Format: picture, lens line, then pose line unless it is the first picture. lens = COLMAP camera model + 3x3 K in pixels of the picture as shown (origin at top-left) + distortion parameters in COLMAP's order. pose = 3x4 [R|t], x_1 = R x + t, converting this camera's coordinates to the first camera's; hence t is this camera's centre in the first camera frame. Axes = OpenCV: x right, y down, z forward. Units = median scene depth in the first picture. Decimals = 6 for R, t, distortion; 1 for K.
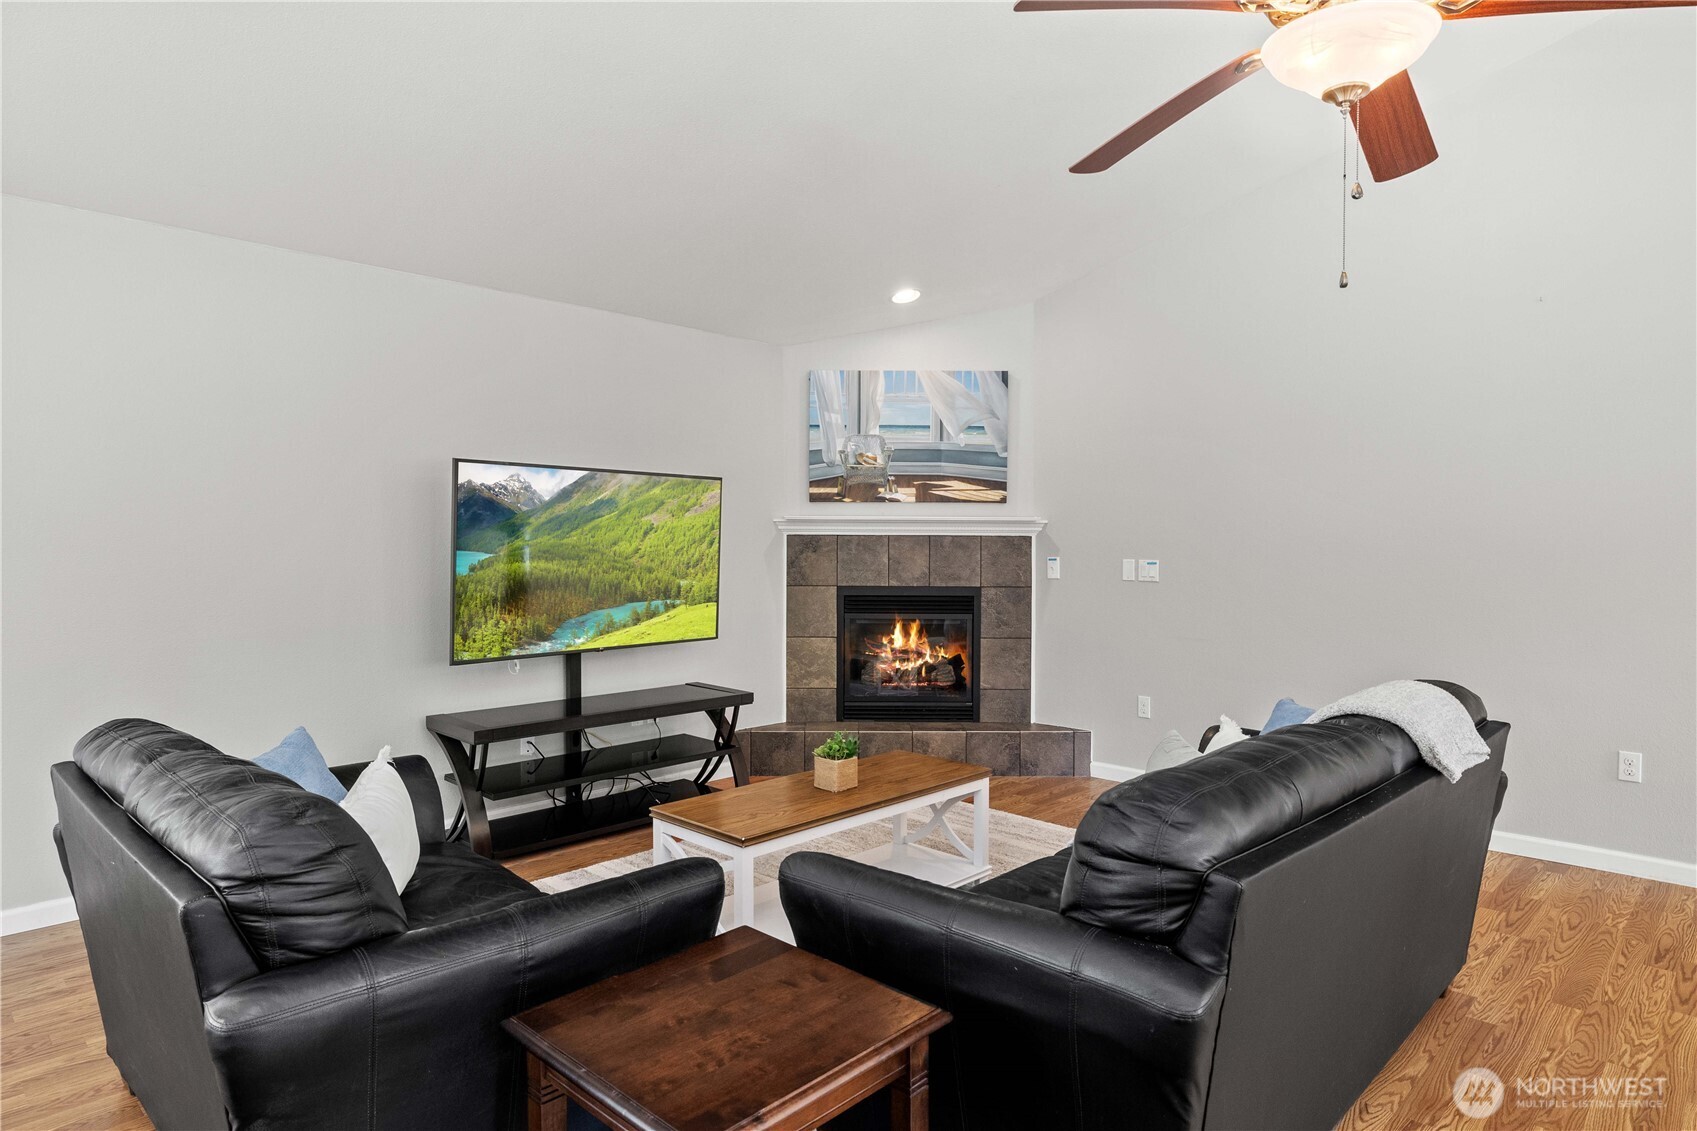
lens RADIAL K [[964.8, 0, 843.0], [0, 964.8, 574.0], [0, 0, 1]] dist [-0.004452, 0.000113]
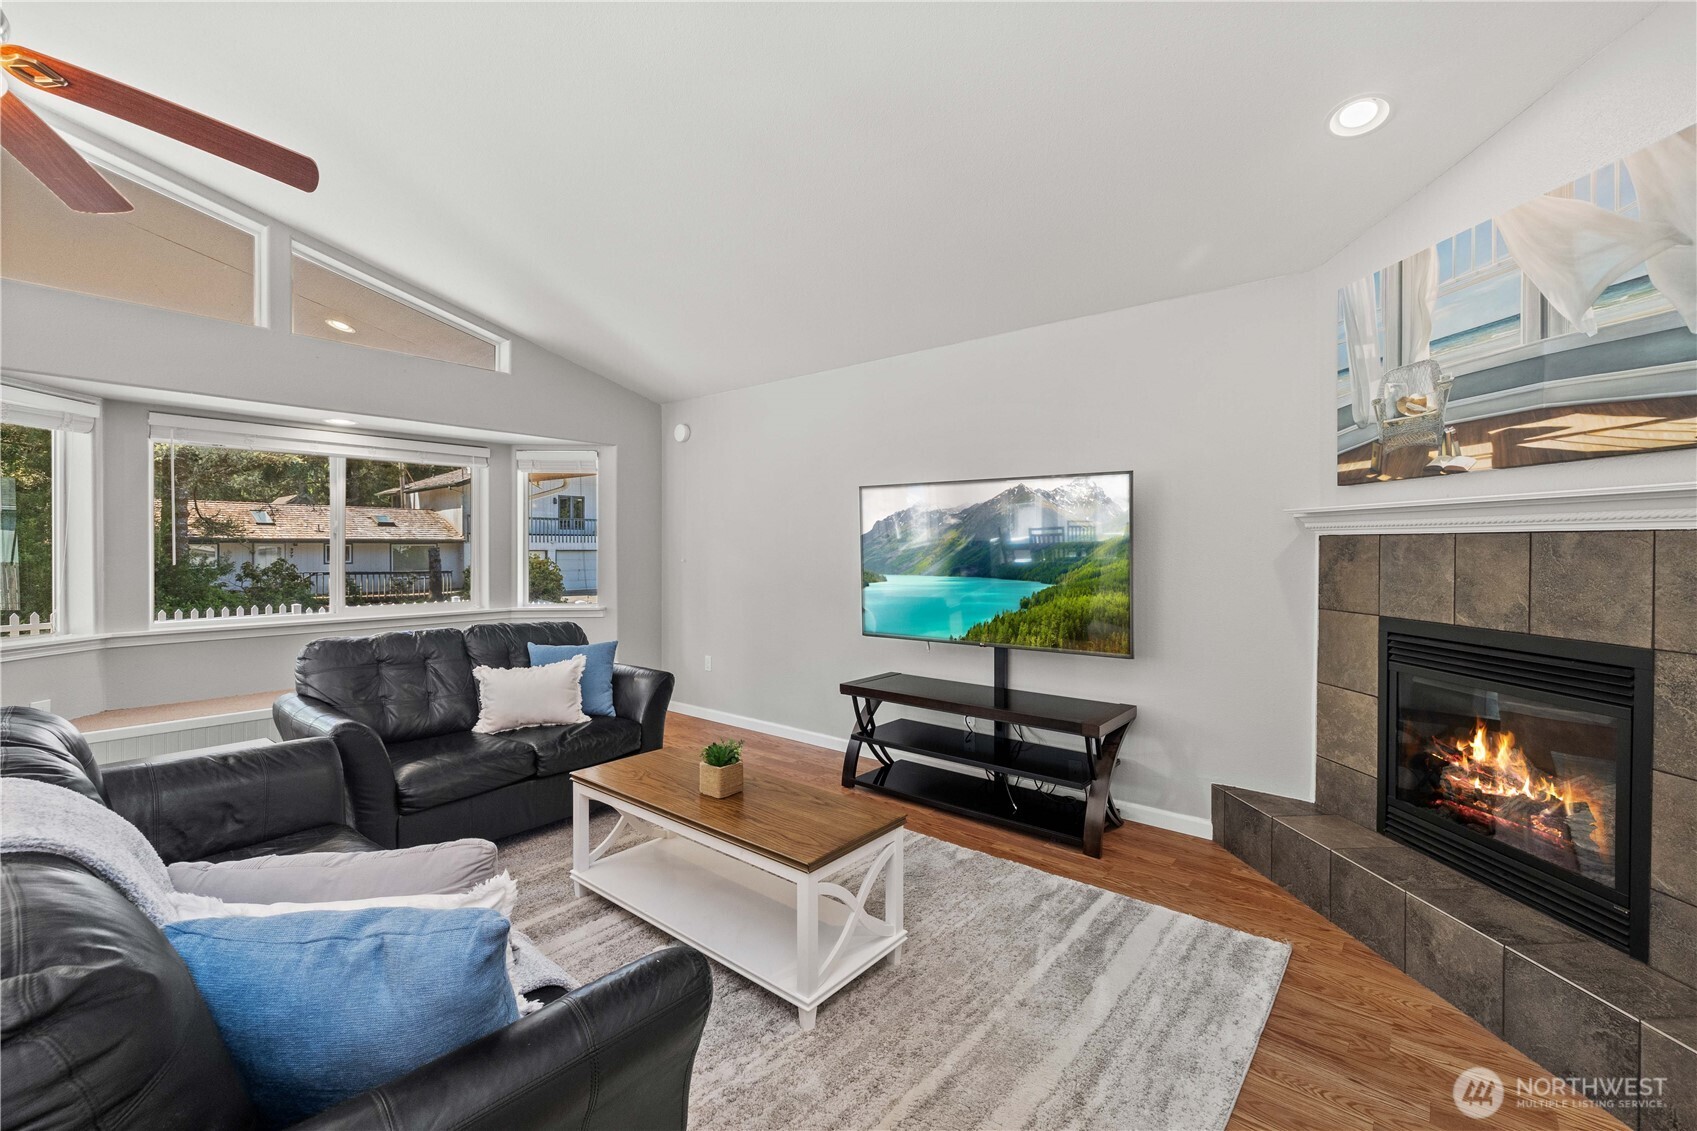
lens RADIAL K [[716.3, 0, 846.7], [0, 716.3, 555.1], [0, 0, 1]] dist [0.003738, -0.000403]
pose [[0.090361, 0.009722, -0.995862, 0.431231], [-0.032081, 0.999462, 0.006847, -0.019343], [0.995392, 0.031330, 0.090624, 0.617965]]
